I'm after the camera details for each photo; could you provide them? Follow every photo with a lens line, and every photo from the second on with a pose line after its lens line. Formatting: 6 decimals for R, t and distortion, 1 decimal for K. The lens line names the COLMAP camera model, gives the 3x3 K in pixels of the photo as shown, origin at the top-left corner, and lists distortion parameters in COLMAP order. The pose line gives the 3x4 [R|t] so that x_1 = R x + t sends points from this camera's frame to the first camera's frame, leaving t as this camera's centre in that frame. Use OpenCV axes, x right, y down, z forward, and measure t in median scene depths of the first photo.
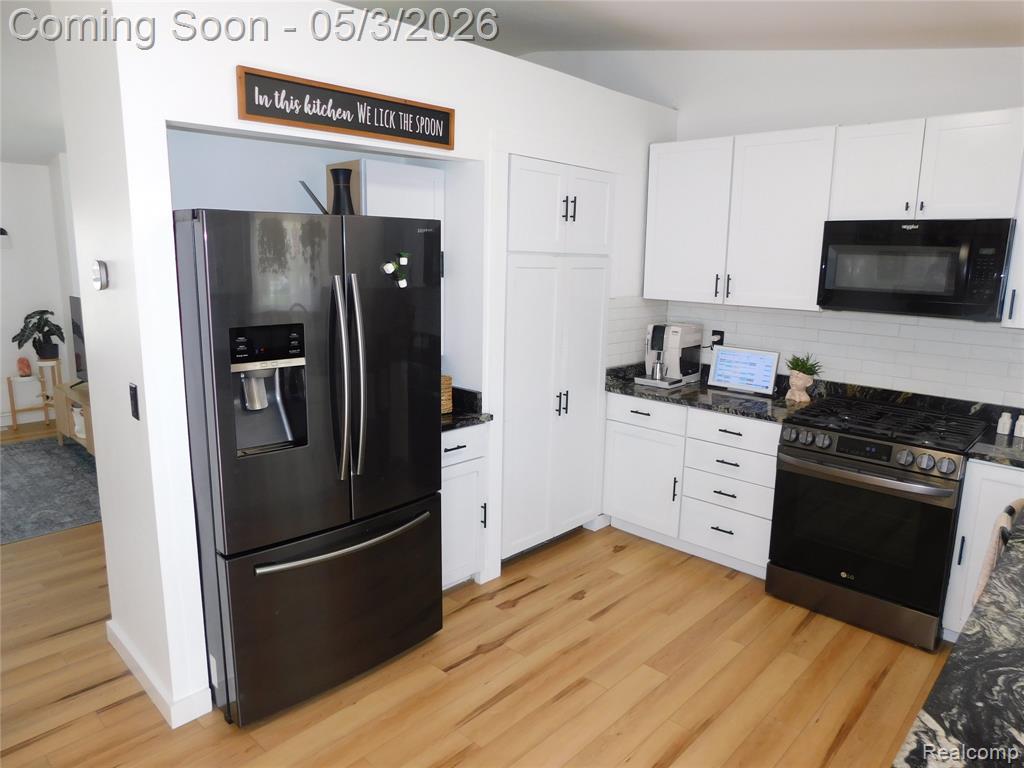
lens RADIAL K [[685.0, 0, 511.1], [0, 685.0, 376.4], [0, 0, 1]] dist [-0.053582, 0.041136]
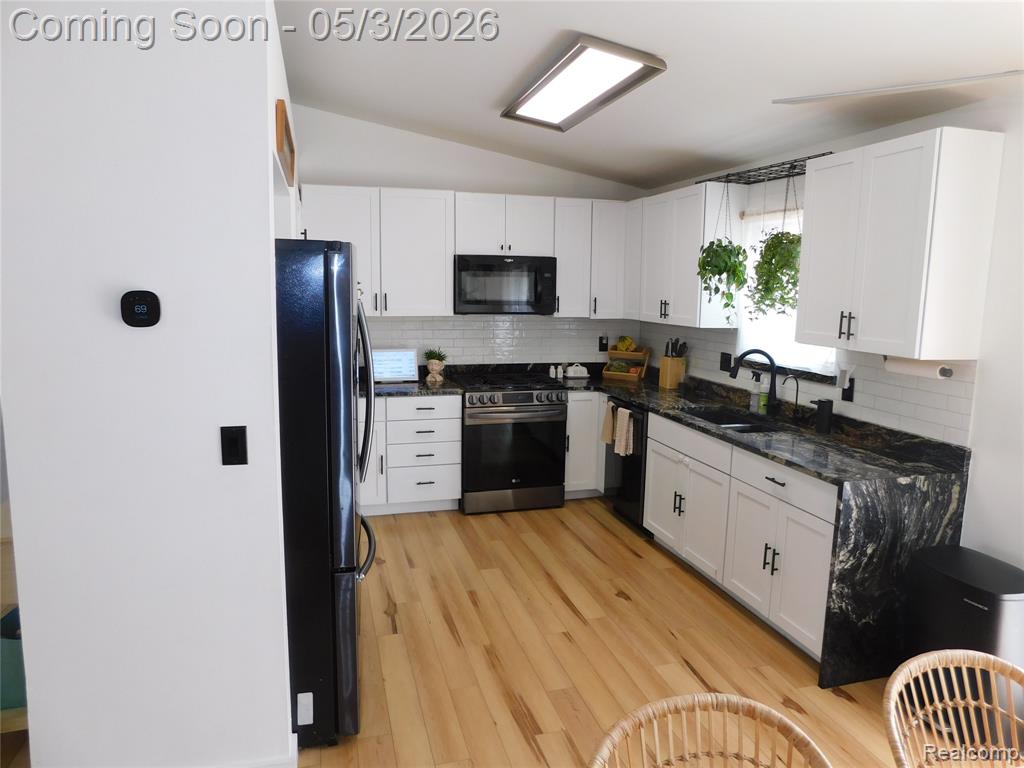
lens RADIAL K [[685.0, 0, 516.5], [0, 685.0, 381.9], [0, 0, 1]] dist [-0.053582, 0.041136]
pose [[0.509606, -0.137565, 0.849340, -0.754726], [0.151690, 0.986038, 0.068692, -0.037550], [-0.846931, 0.093831, 0.523358, 0.132211]]
